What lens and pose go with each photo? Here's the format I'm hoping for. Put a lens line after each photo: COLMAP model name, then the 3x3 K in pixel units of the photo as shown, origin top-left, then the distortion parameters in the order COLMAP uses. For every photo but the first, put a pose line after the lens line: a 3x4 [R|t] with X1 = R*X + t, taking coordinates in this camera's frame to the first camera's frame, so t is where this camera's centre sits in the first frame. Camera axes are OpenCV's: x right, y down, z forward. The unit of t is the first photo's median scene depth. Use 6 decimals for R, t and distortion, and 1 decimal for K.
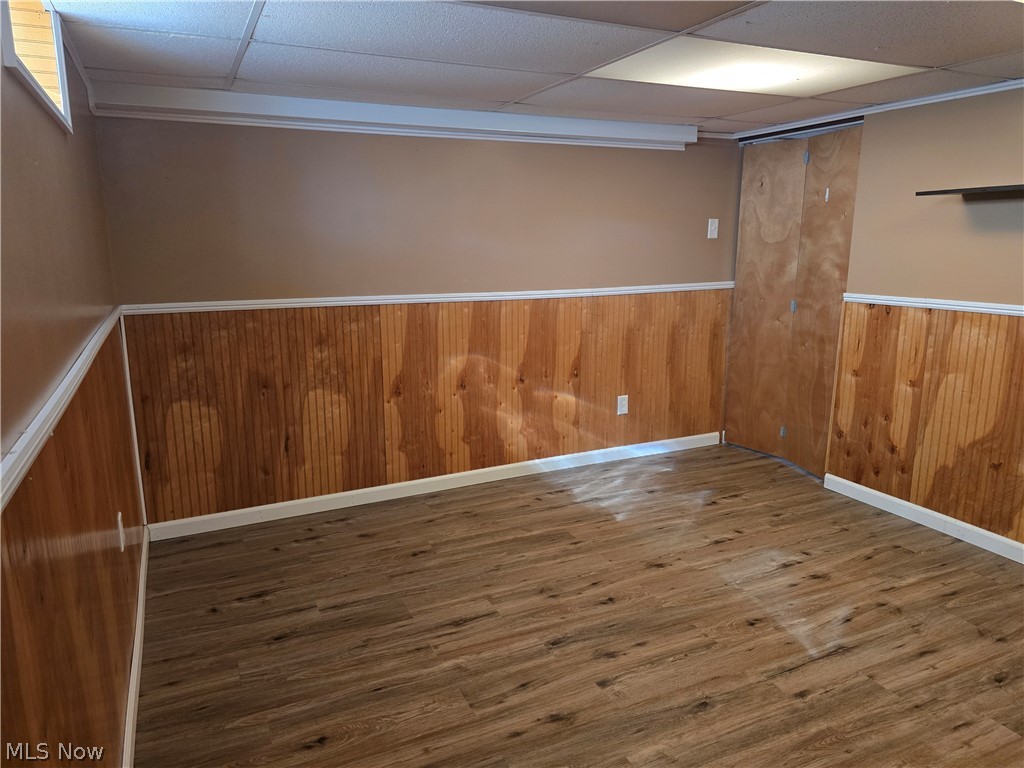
lens RADIAL K [[699.1, 0, 508.7], [0, 699.1, 377.0], [0, 0, 1]] dist [0.061479, -0.025459]
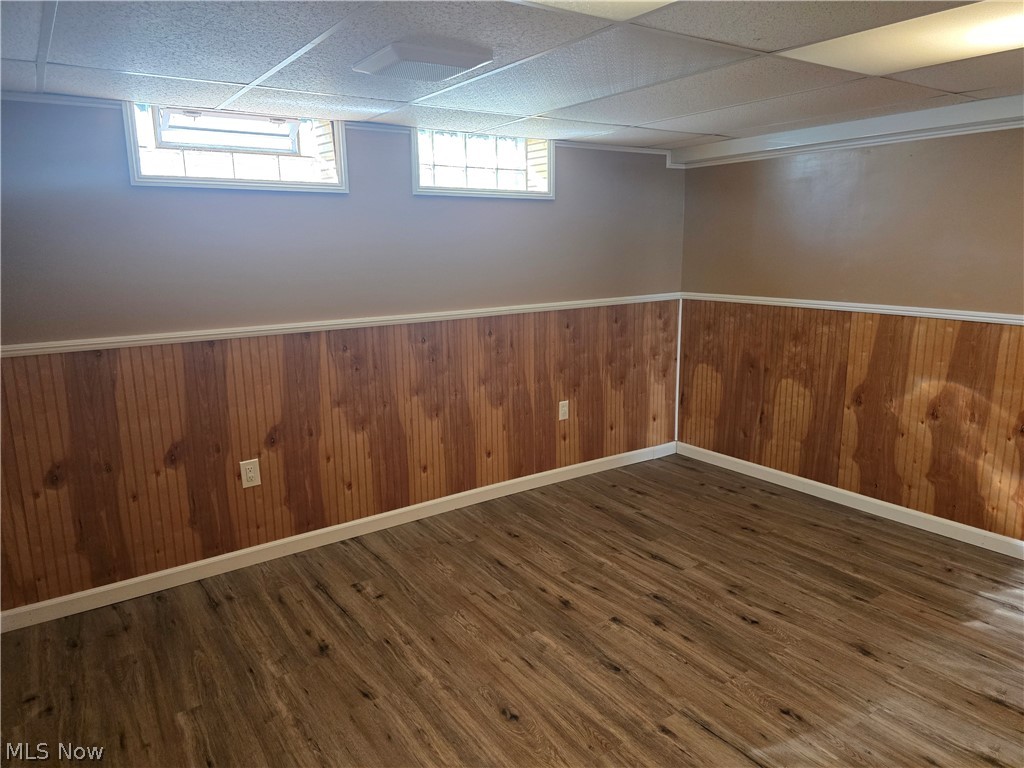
lens RADIAL K [[699.1, 0, 512.4], [0, 699.1, 383.8], [0, 0, 1]] dist [0.061479, -0.025459]
pose [[0.162895, 0.199898, -0.966181, 0.798423], [-0.188798, 0.967480, 0.168336, -0.086282], [0.968411, 0.154992, 0.195338, 0.355162]]
